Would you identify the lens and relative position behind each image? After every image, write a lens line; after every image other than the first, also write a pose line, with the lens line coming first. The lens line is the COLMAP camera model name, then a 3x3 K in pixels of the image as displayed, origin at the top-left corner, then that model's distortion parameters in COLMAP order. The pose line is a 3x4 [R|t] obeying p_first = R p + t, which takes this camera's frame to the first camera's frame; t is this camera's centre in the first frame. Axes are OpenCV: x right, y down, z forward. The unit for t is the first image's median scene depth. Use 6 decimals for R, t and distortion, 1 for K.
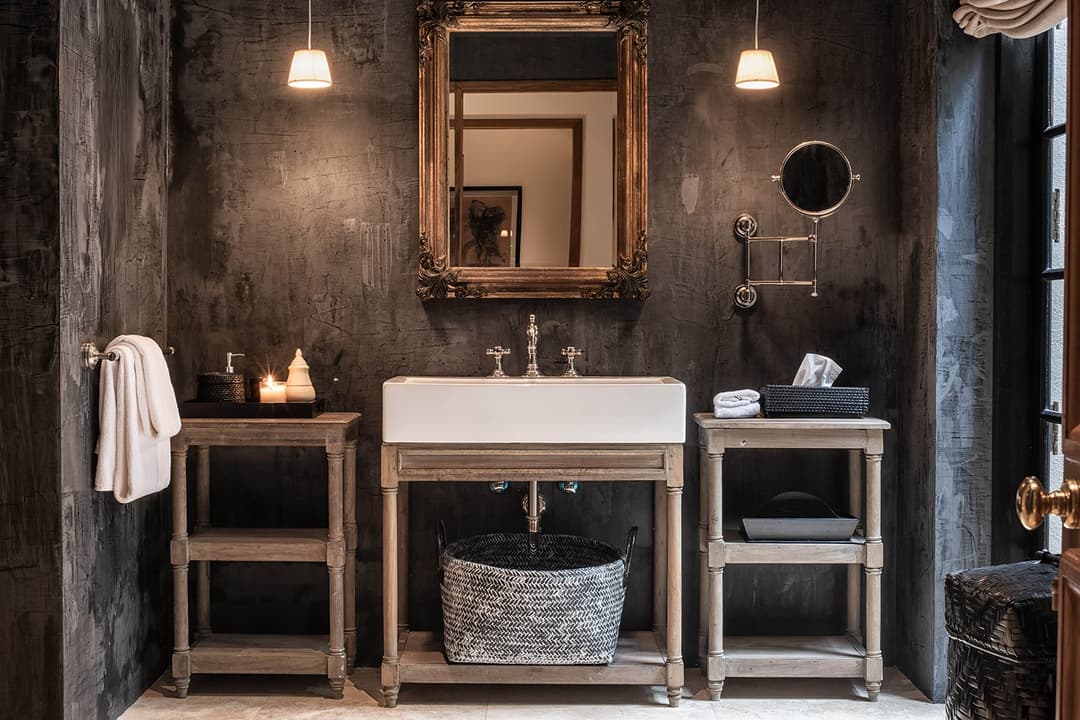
lens RADIAL K [[1596.6, 0, 523.1], [0, 1596.6, 360.5], [0, 0, 1]] dist [-0.069940, 0.047659]
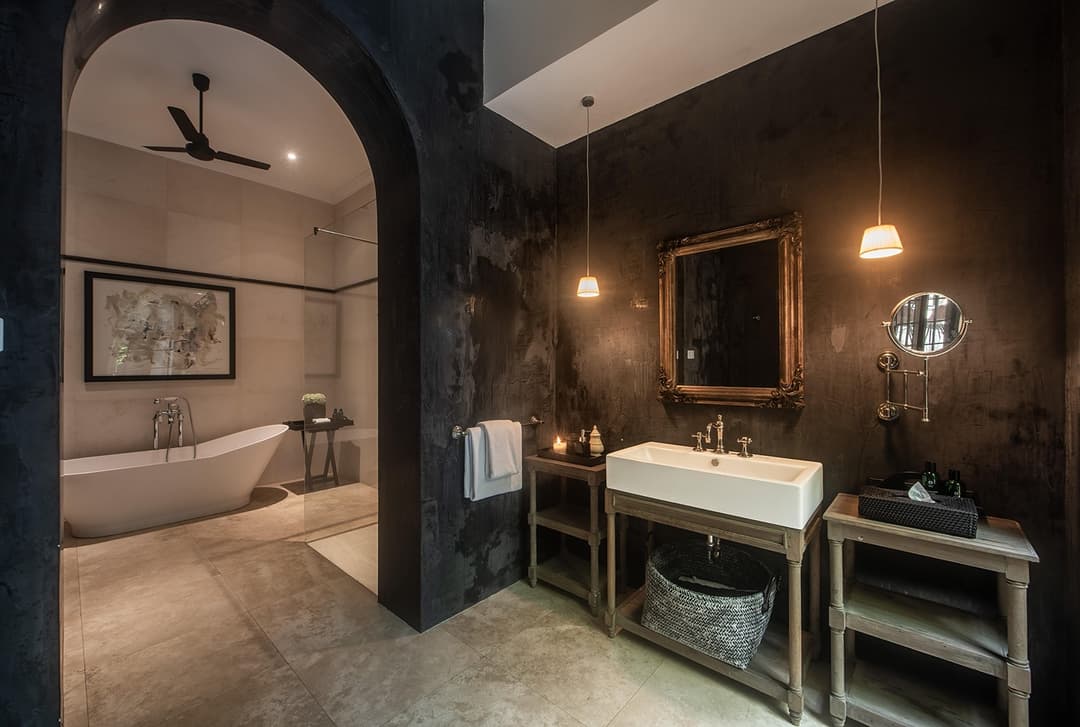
lens RADIAL K [[425.7, 0, 529.4], [0, 425.7, 366.0], [0, 0, 1]] dist [0.001222, -0.003714]
pose [[0.744128, -0.006023, -0.668010, 0.163022], [-0.013212, 0.999631, -0.023730, -0.070646], [0.667906, 0.026484, 0.743774, 0.554593]]
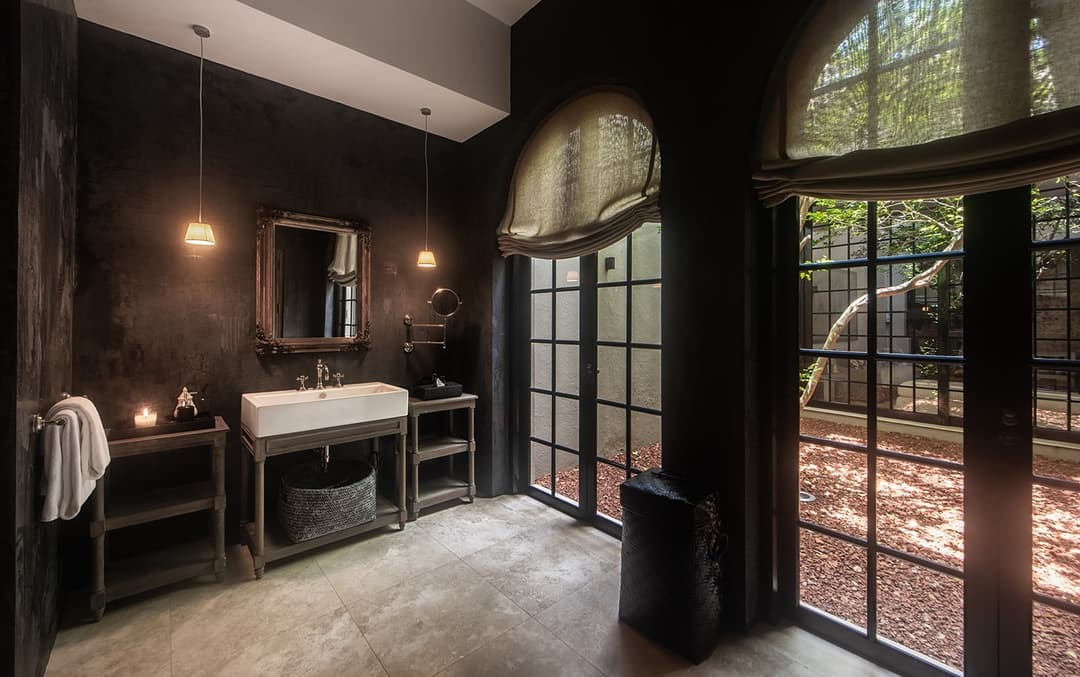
lens RADIAL K [[429.4, 0, 533.9], [0, 429.4, 320.3], [0, 0, 1]] dist [-0.000951, -0.000418]
pose [[0.744534, 0.005775, 0.667559, -0.175126], [0.015032, 0.999564, -0.025412, -0.066418], [-0.667415, 0.028954, 0.744123, 0.383340]]
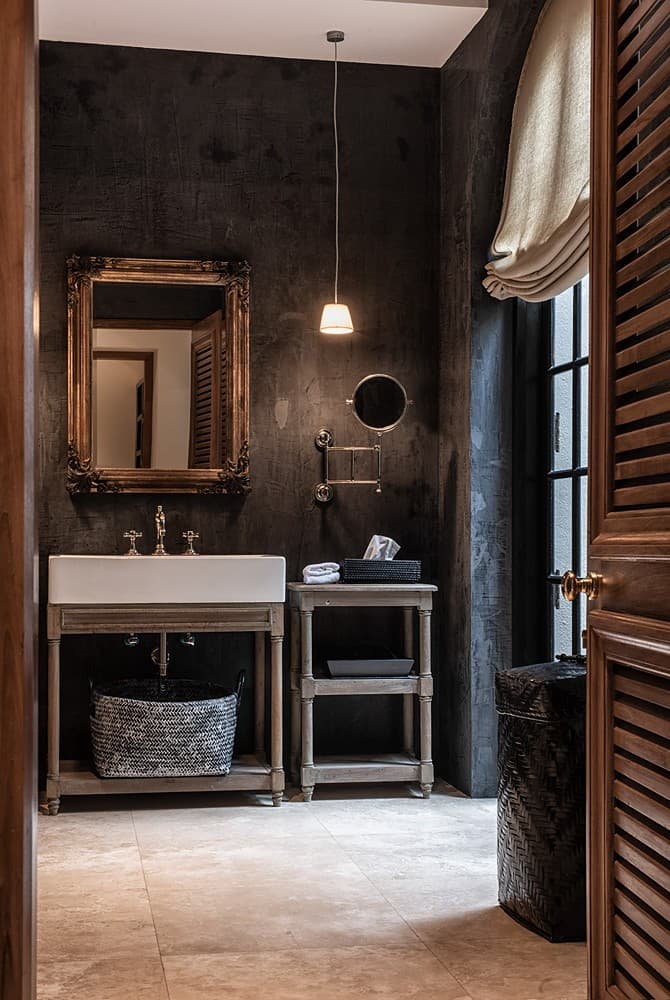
lens RADIAL K [[1479.6, 0, 338.4], [0, 1479.6, 531.3], [0, 0, 1]] dist [0.032767, -0.010887]
pose [[0.981085, 0.002656, 0.193559, -0.086456], [0.003571, 0.999487, -0.031813, 0.030983], [-0.193544, 0.031903, 0.980573, -0.190919]]
